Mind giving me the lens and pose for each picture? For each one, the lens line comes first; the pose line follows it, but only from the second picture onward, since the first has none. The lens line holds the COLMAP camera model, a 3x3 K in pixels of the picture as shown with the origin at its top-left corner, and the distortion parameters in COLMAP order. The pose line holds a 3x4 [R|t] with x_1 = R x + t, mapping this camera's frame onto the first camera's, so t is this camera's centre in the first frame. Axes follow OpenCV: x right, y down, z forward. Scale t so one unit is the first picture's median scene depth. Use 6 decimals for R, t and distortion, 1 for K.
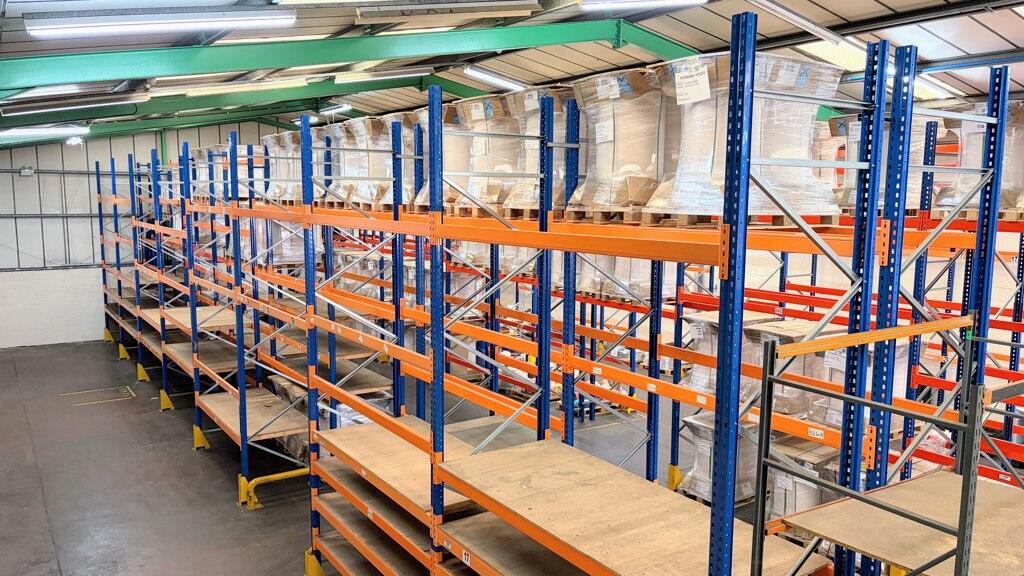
lens RADIAL K [[753.3, 0, 512.0], [0, 753.3, 288.0], [0, 0, 1]] dist [0.068209, -0.123810]
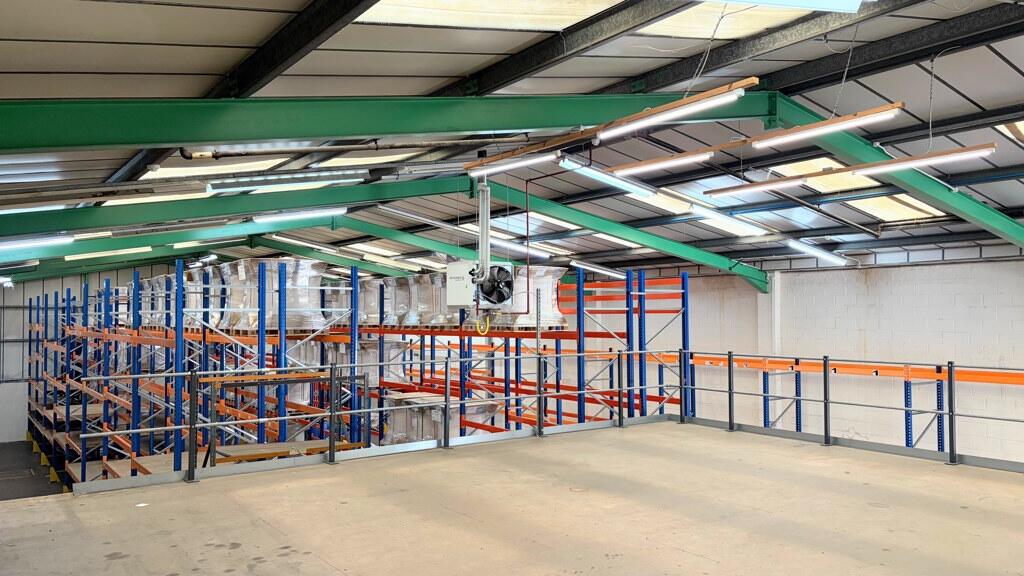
lens RADIAL K [[753.3, 0, 512.0], [0, 753.3, 288.0], [0, 0, 1]] dist [0.068209, -0.123810]
pose [[0.999540, -0.012987, 0.027410, 0.240045], [0.017245, 0.986747, -0.161350, 0.038299], [-0.024951, 0.161749, 0.986517, -0.296076]]
